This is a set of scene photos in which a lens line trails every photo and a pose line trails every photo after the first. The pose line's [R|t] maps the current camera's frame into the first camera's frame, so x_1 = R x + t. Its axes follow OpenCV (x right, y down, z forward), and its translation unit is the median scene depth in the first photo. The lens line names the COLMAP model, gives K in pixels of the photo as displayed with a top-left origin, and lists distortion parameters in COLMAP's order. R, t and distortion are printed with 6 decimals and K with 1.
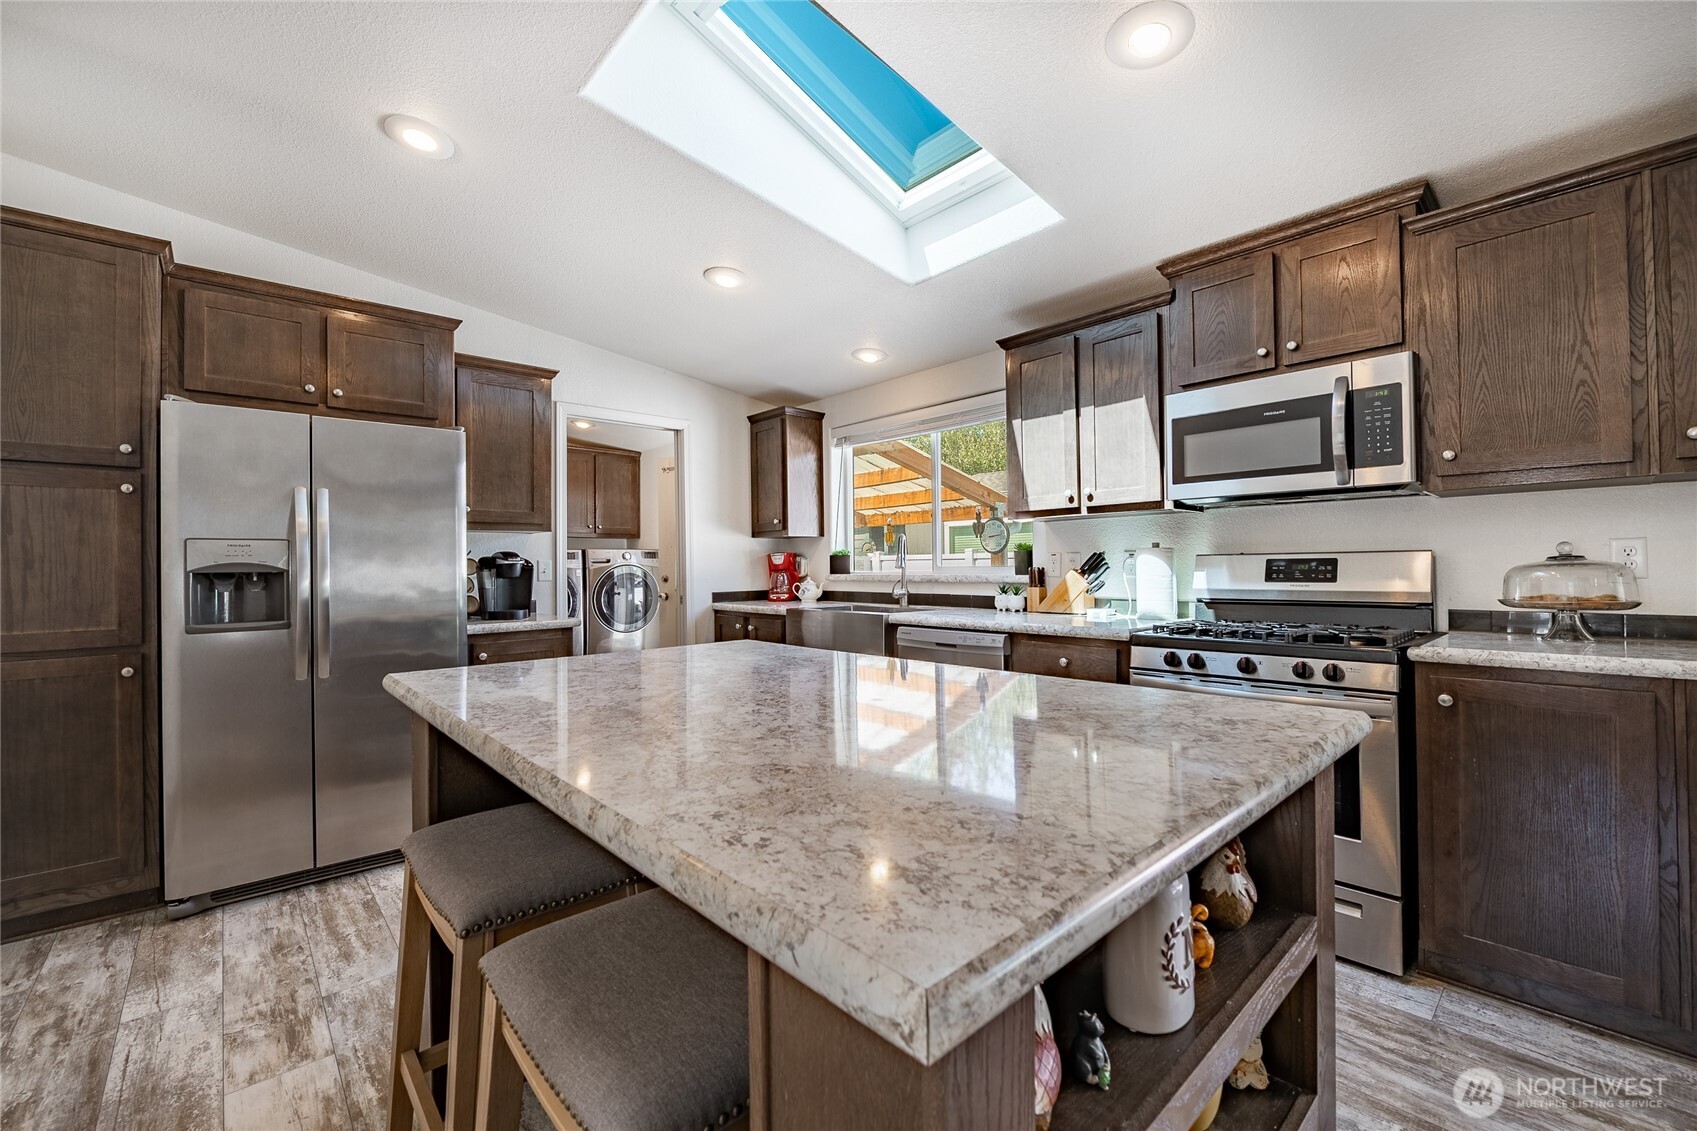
lens RADIAL K [[696.3, 0, 856.4], [0, 696.3, 561.6], [0, 0, 1]] dist [-0.011098, -0.000469]
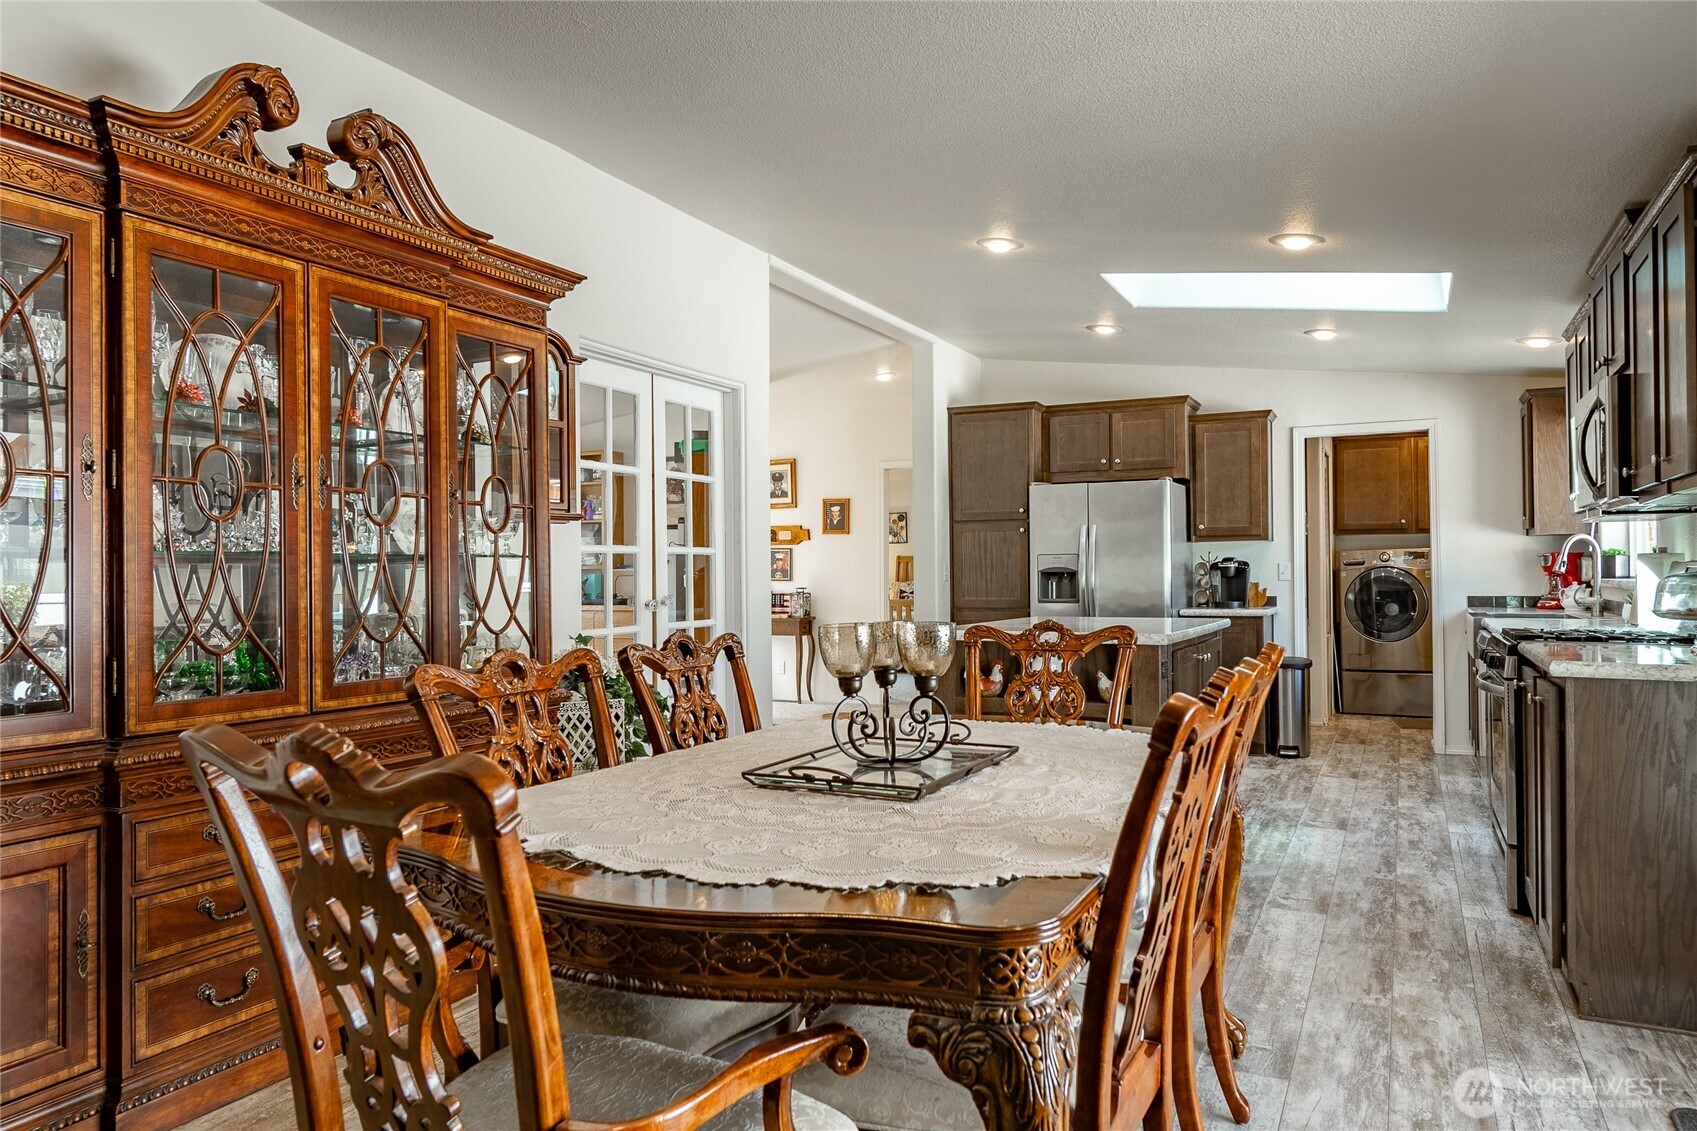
lens RADIAL K [[1132.3, 0, 844.9], [0, 1132.3, 546.9], [0, 0, 1]] dist [0.024054, -0.000171]
pose [[0.362572, -0.011404, -0.931886, 1.797168], [0.008440, 0.999924, -0.008953, -0.029840], [0.931917, -0.004619, 0.362641, -0.674040]]
